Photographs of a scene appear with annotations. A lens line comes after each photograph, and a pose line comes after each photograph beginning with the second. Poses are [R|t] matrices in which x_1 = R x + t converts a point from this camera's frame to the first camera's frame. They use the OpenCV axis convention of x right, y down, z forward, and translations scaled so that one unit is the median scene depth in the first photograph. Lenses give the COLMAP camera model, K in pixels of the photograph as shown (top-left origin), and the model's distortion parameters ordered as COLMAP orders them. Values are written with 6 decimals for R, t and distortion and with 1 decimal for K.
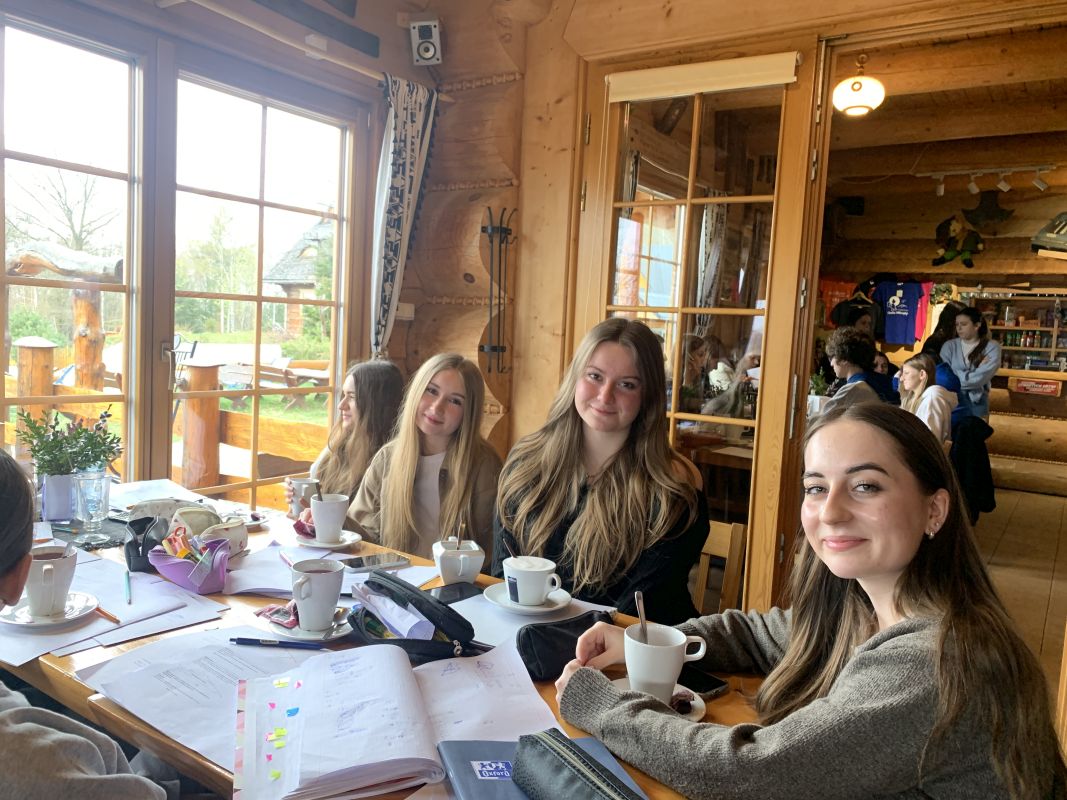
lens RADIAL K [[824.8, 0, 516.2], [0, 824.8, 425.6], [0, 0, 1]] dist [0.011044, -0.005791]
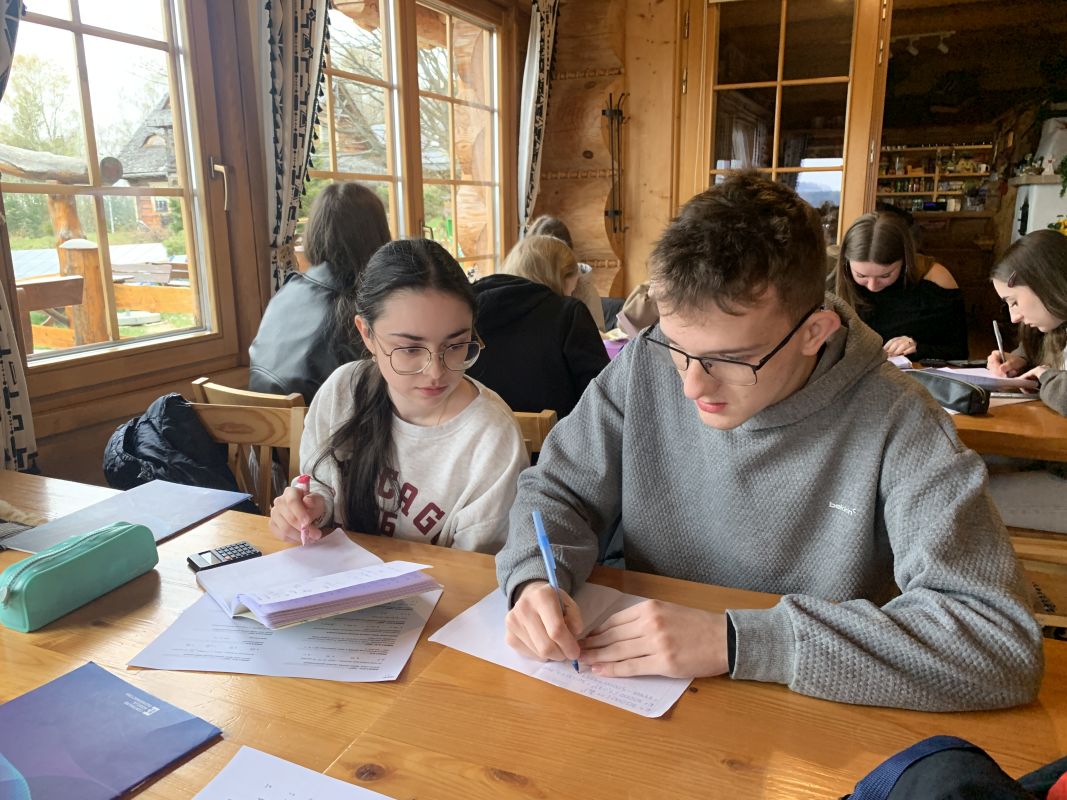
lens RADIAL K [[824.8, 0, 528.4], [0, 824.8, 398.3], [0, 0, 1]] dist [0.011044, -0.005791]
pose [[0.979106, -0.105787, 0.173666, -0.396740], [0.085828, 0.989216, 0.118680, 0.023137], [-0.184348, -0.101295, 0.977627, -0.203697]]
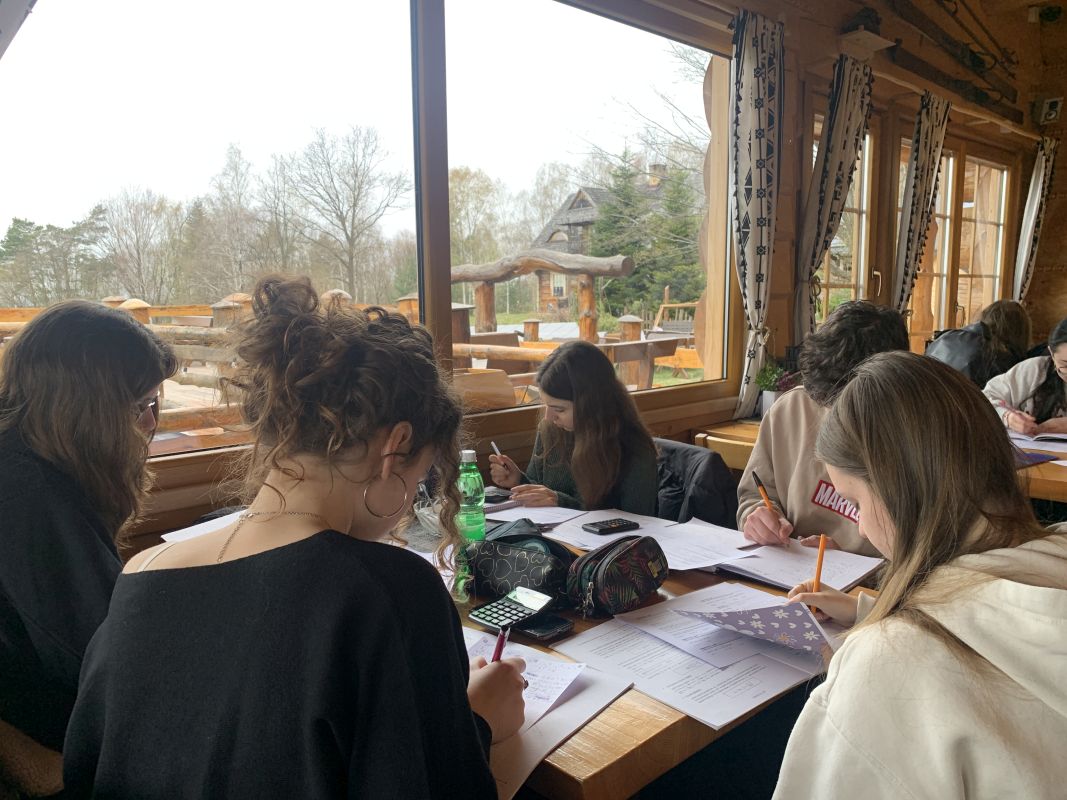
lens RADIAL K [[824.8, 0, 528.8], [0, 824.8, 414.2], [0, 0, 1]] dist [0.011044, -0.005791]
pose [[0.974820, -0.033922, -0.220397, -0.751400], [0.037898, 0.999186, 0.013836, 0.069461], [0.219749, -0.021840, 0.975312, -0.805078]]
